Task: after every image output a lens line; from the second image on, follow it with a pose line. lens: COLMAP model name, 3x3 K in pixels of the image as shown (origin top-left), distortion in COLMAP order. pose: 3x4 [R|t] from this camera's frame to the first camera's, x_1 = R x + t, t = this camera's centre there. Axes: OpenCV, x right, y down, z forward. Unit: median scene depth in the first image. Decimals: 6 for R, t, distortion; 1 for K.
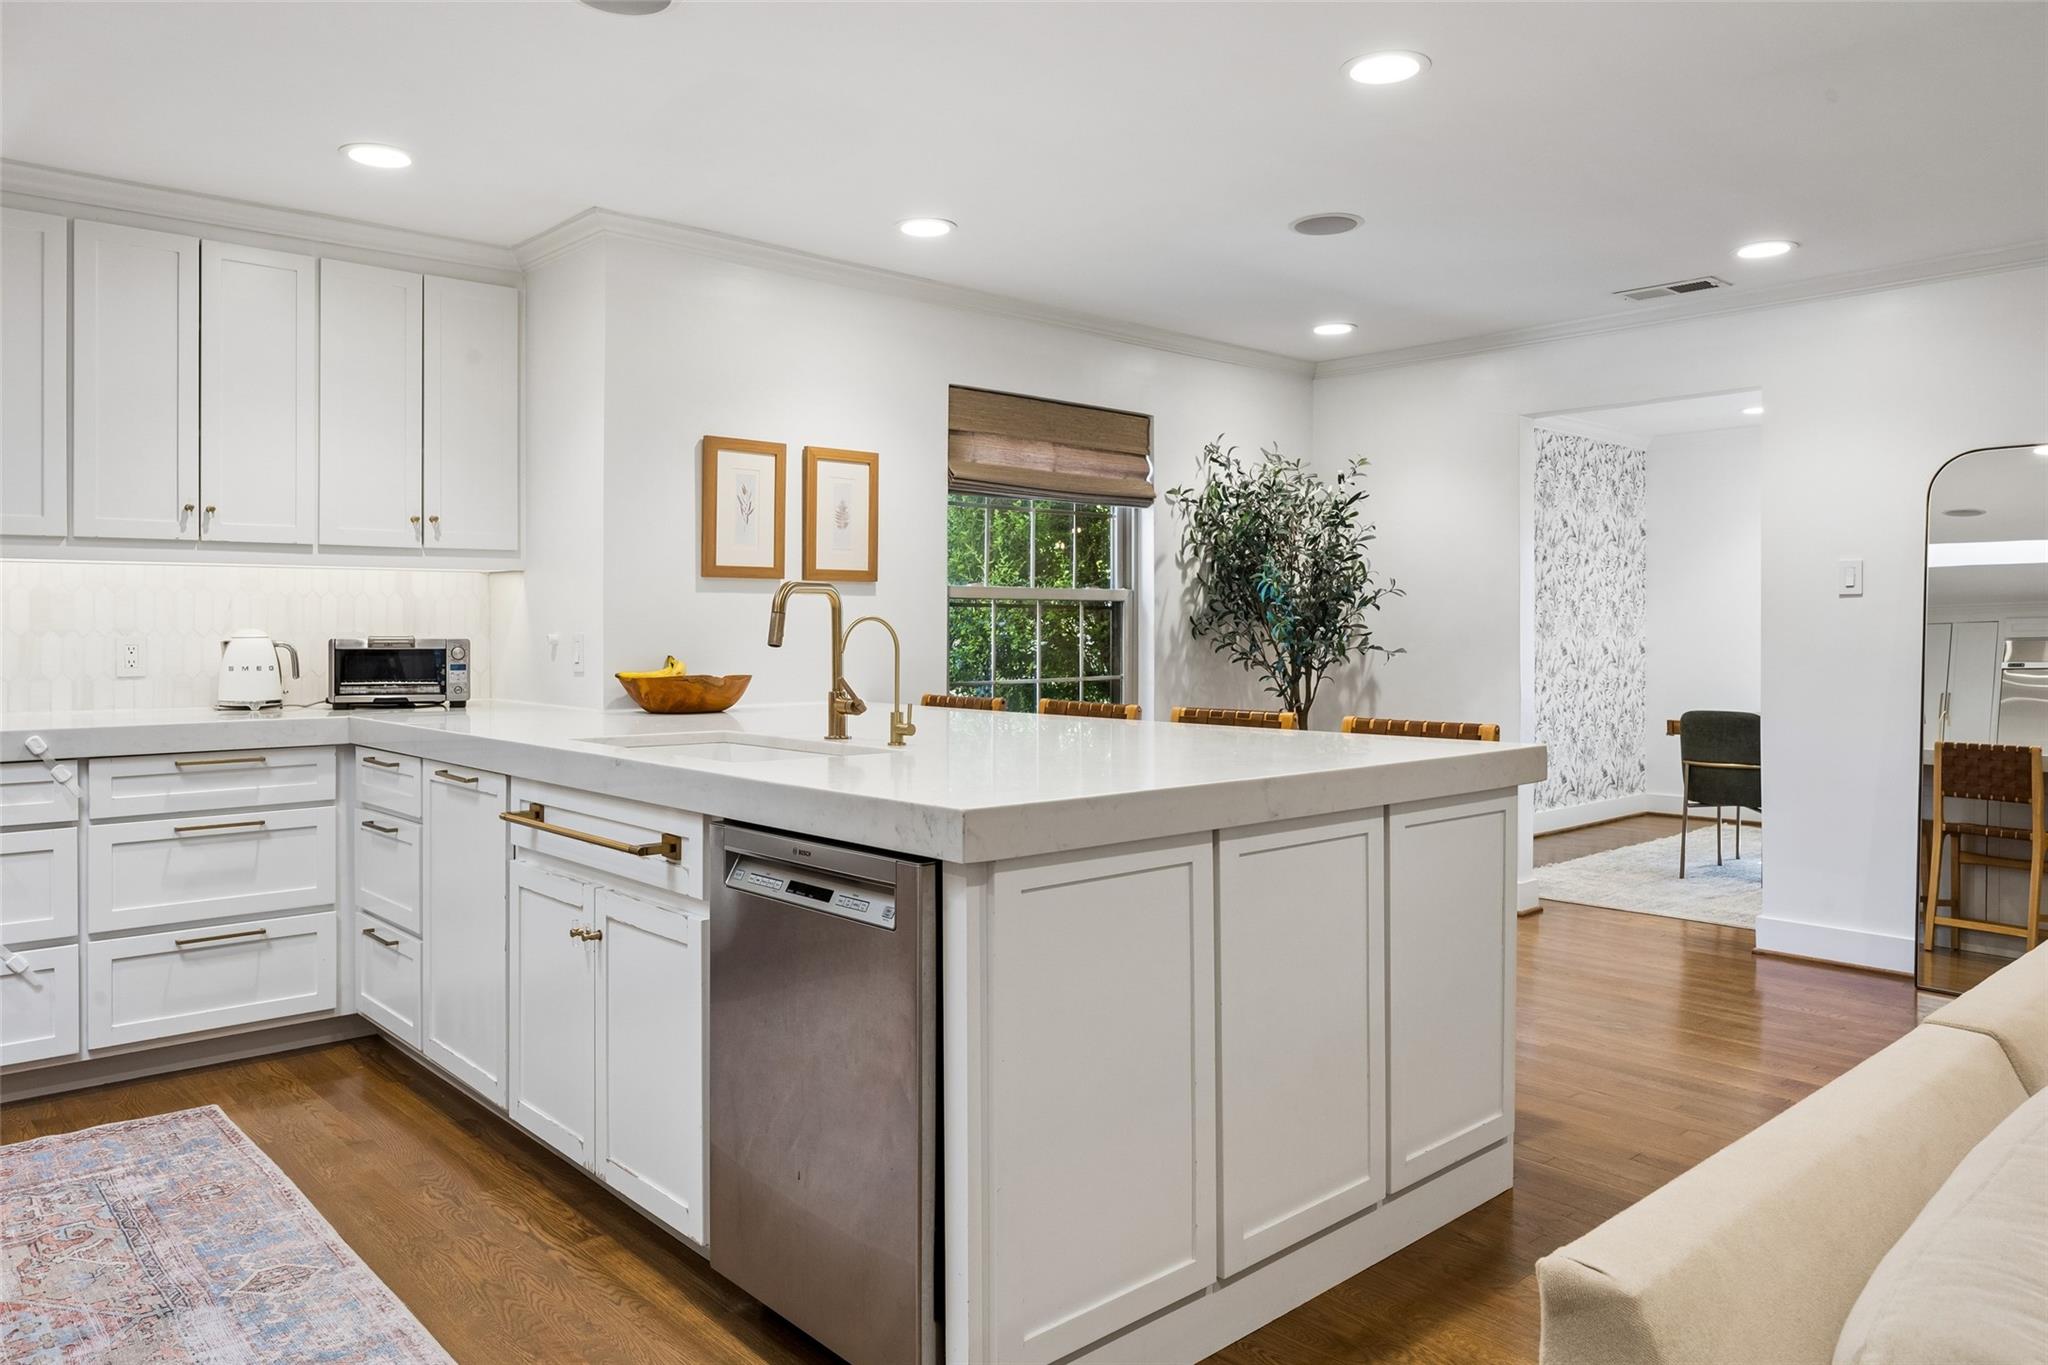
lens RADIAL K [[1397.8, 0, 1023.0], [0, 1397.8, 625.1], [0, 0, 1]] dist [-0.000784, -0.002816]
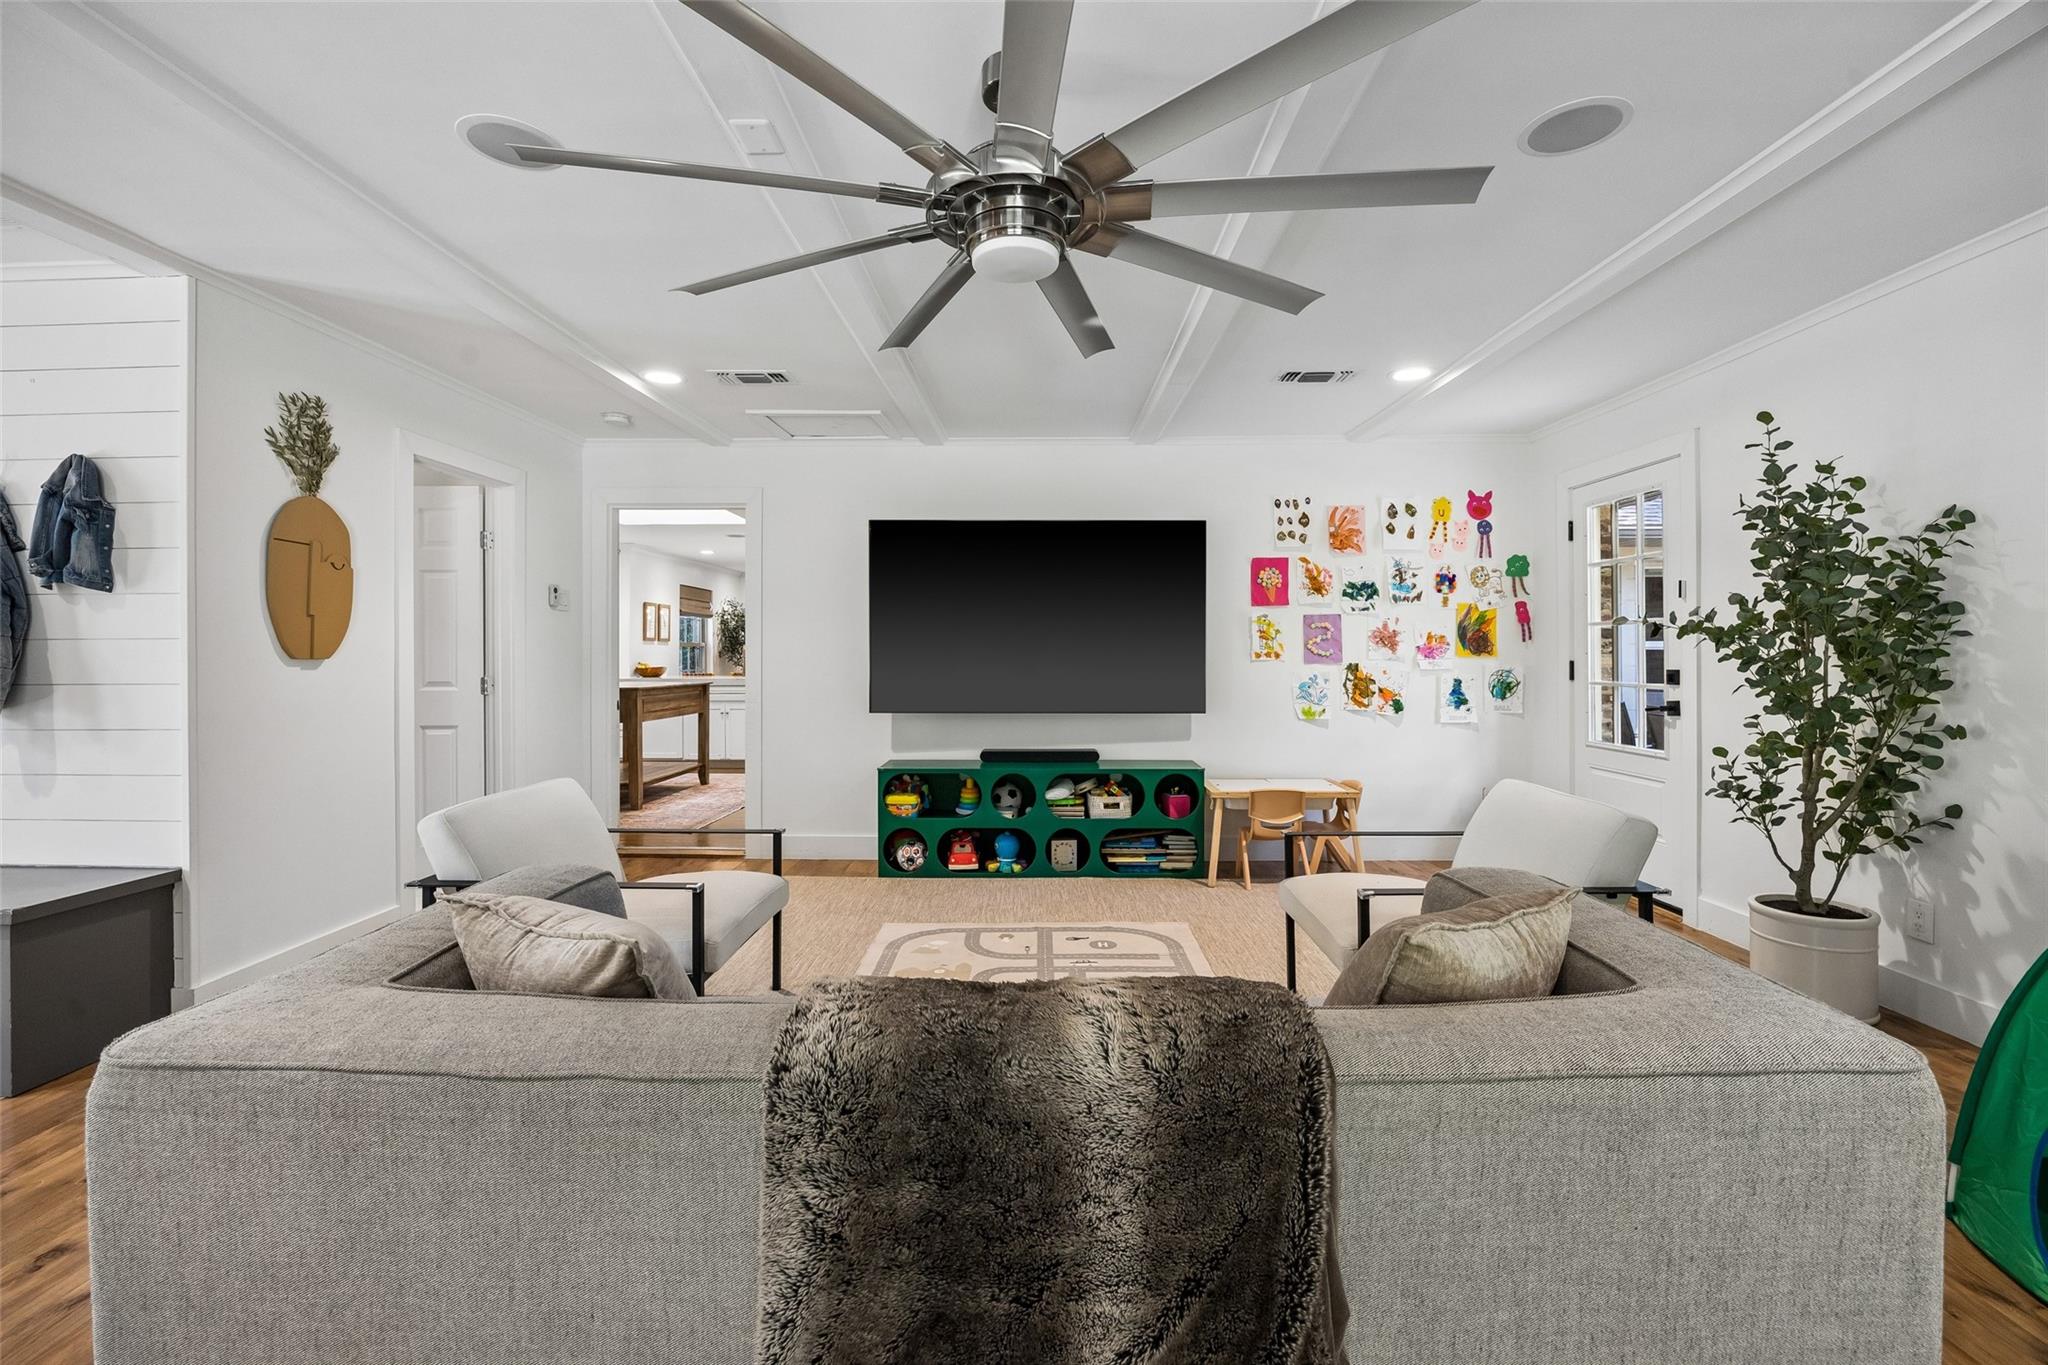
lens RADIAL K [[879.0, 0, 1029.6], [0, 879.0, 657.0], [0, 0, 1]] dist [-0.030875, -0.000018]
pose [[0.686379, -0.003263, 0.727237, -1.125142], [0.000080, 0.999990, 0.004411, -0.002002], [-0.727244, -0.002969, 0.686372, -1.214699]]
